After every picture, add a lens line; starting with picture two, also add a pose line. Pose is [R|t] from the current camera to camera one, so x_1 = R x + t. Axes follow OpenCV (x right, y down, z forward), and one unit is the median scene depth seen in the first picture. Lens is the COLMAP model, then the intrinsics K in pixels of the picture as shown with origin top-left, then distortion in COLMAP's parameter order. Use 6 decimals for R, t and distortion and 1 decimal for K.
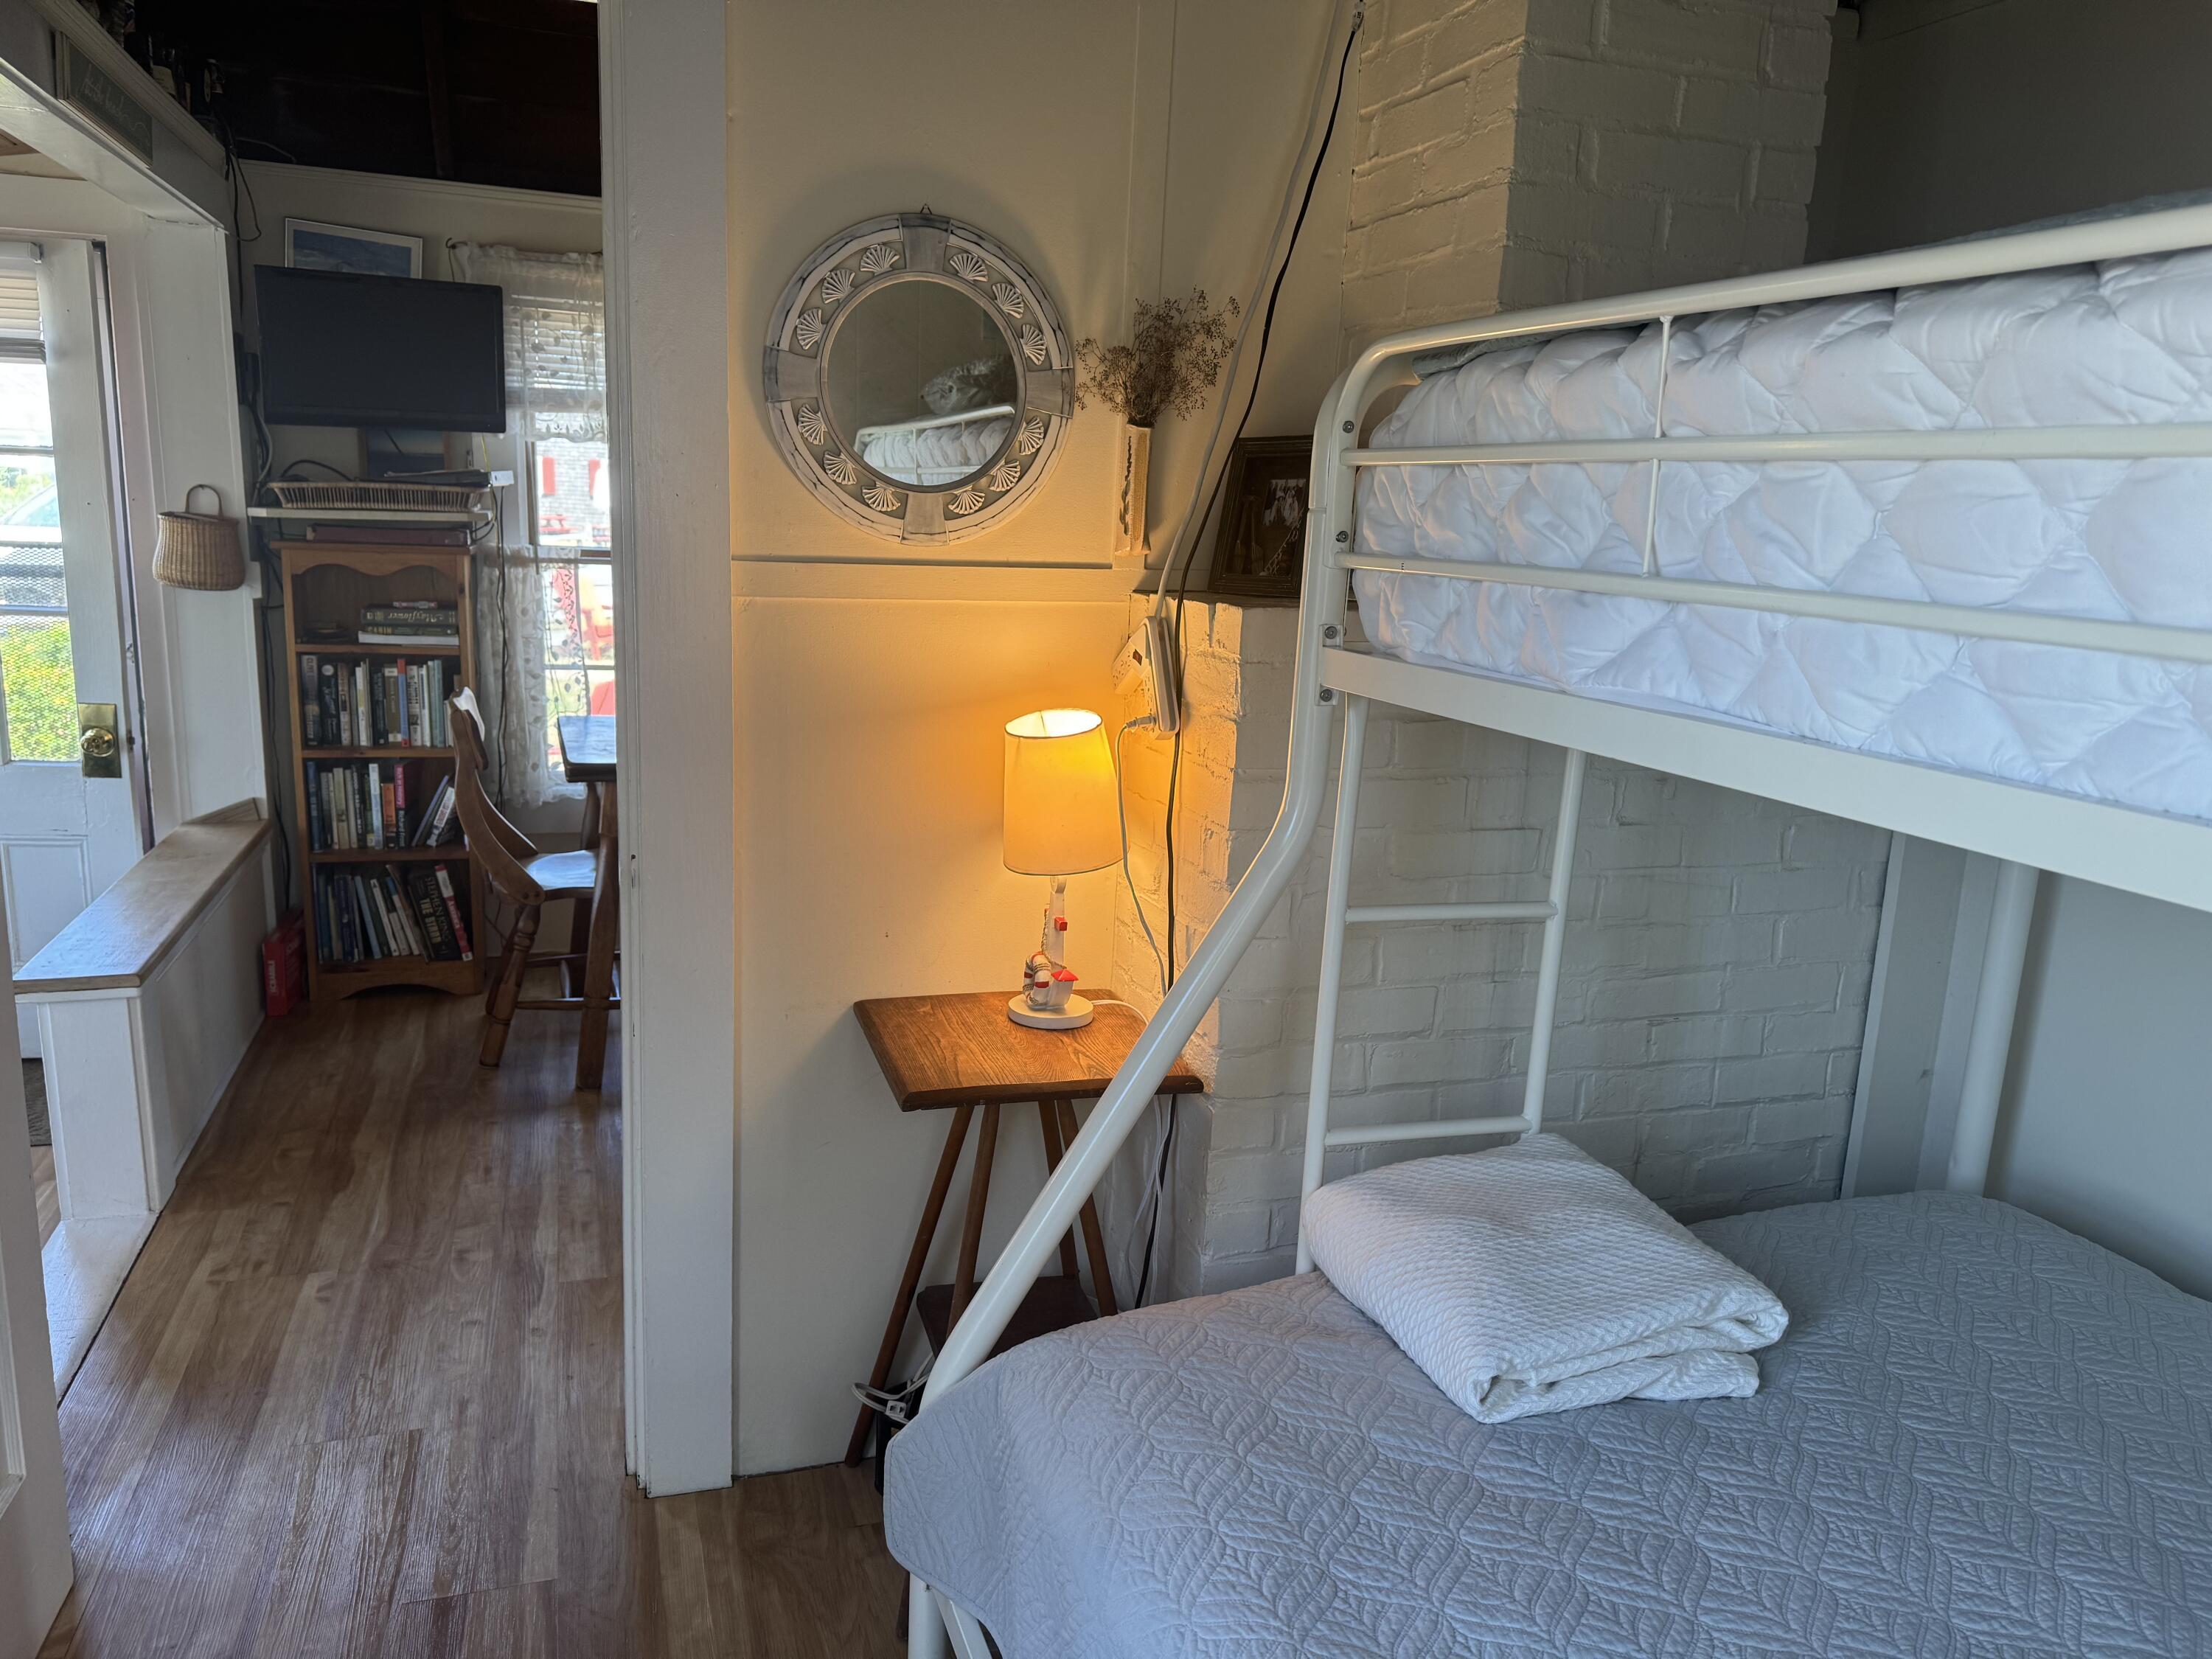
lens RADIAL K [[1561.1, 0, 1103.8], [0, 1561.1, 835.9], [0, 0, 1]] dist [0.000188, -0.000033]
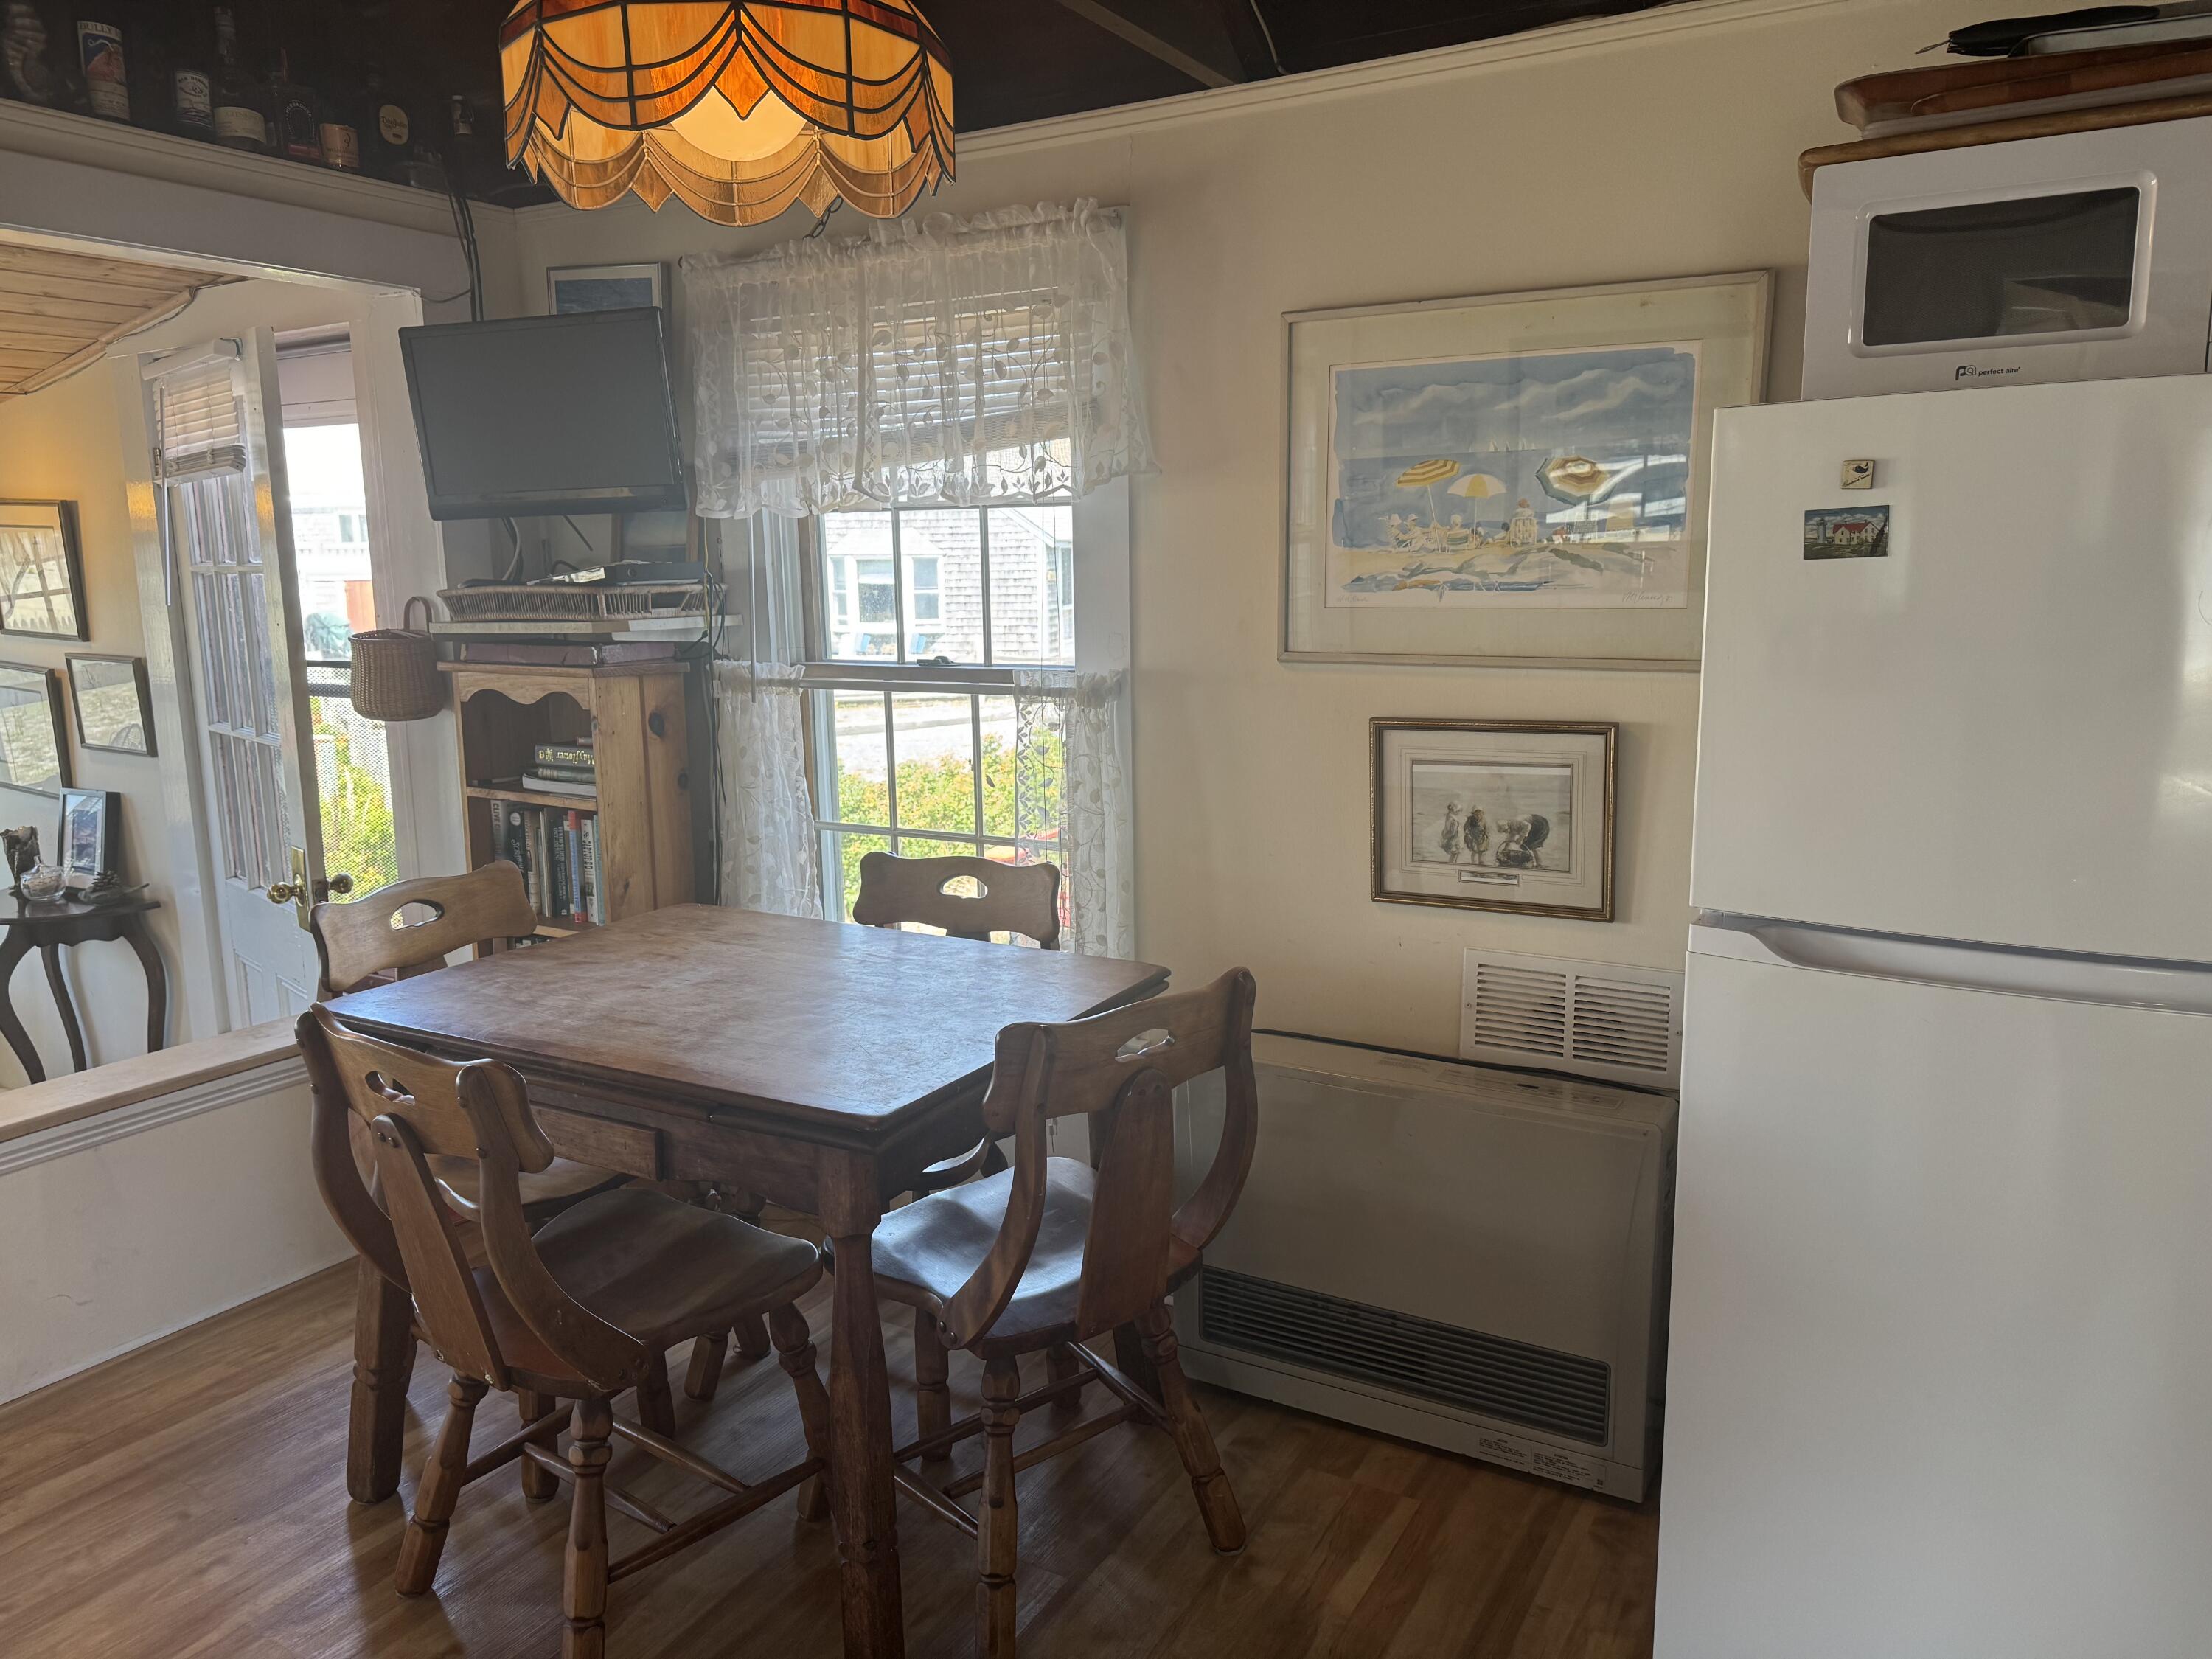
lens RADIAL K [[1561.1, 0, 1106.0], [0, 1561.1, 820.0], [0, 0, 1]] dist [0.000188, -0.000033]
pose [[0.655629, 0.076081, -0.751240, 0.308741], [-0.117504, 0.993070, -0.001977, -0.142496], [0.745884, 0.089570, 0.660026, 0.710797]]
